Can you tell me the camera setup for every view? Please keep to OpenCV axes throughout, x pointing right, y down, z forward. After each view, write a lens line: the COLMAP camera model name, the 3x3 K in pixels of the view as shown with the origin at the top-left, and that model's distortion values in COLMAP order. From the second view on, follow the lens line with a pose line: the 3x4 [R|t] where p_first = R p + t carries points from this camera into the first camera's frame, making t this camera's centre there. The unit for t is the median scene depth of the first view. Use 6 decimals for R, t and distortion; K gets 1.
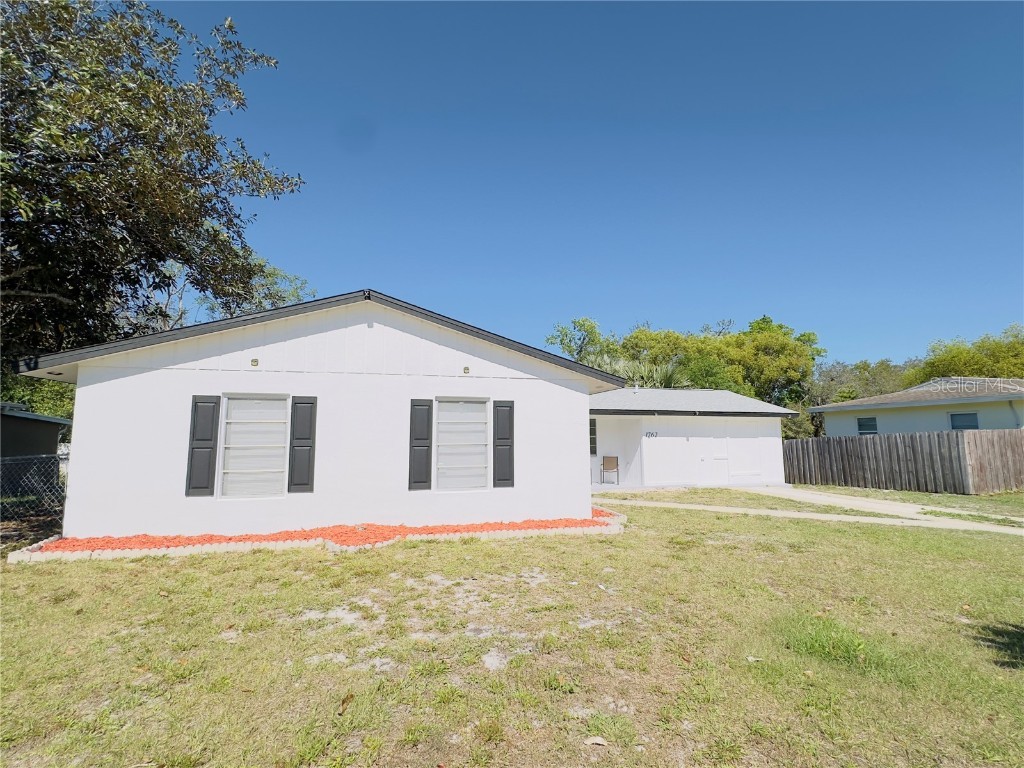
lens RADIAL K [[485.8, 0, 512.0], [0, 485.8, 384.0], [0, 0, 1]] dist [-0.001942, -0.000276]
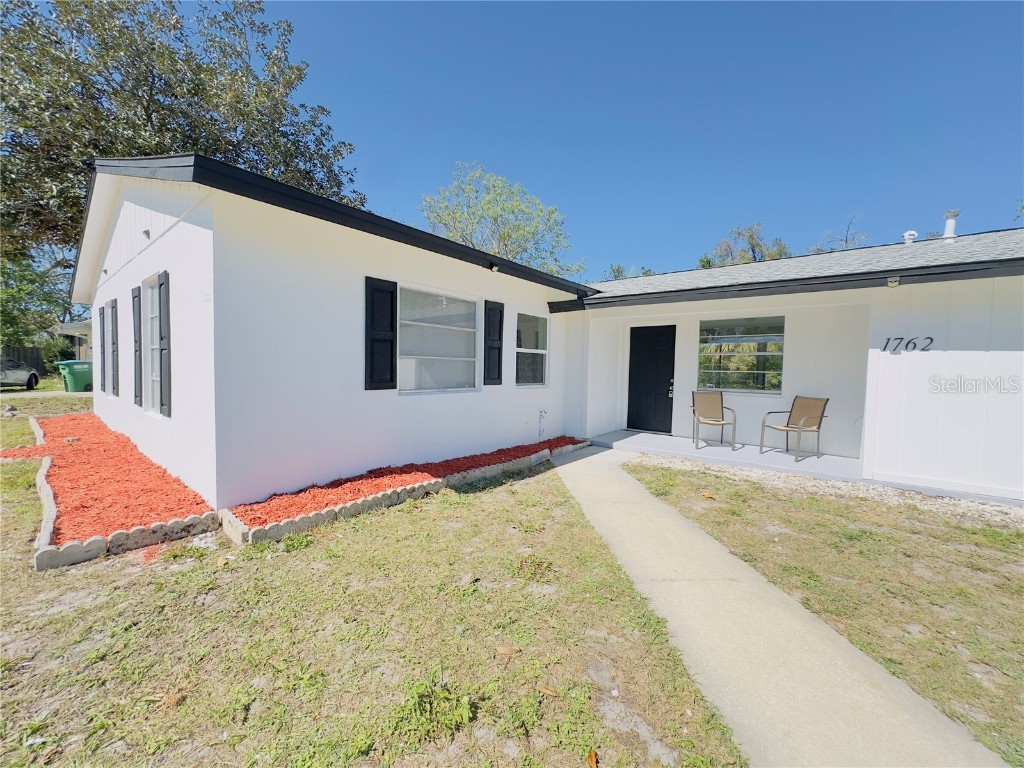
lens RADIAL K [[409.2, 0, 512.0], [0, 409.2, 384.0], [0, 0, 1]] dist [0.000599, 0.000040]
pose [[0.584251, 0.051333, -0.809948, 0.363192], [0.068448, 0.991325, 0.112203, 0.079910], [0.808681, -0.120994, 0.575669, 0.587893]]
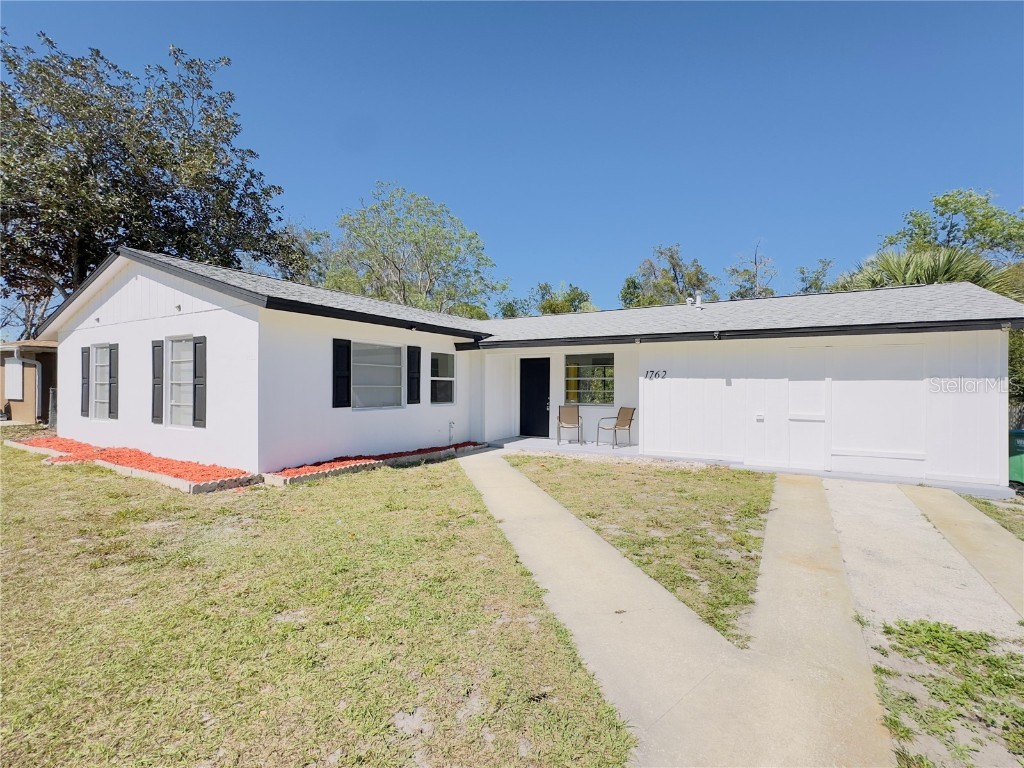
lens RADIAL K [[485.8, 0, 512.0], [0, 485.8, 384.0], [0, 0, 1]] dist [-0.001942, -0.000276]
pose [[0.694473, 0.005052, -0.719501, 0.607706], [0.073649, 0.994224, 0.078068, 0.054514], [0.715740, -0.107207, 0.690089, 0.438171]]
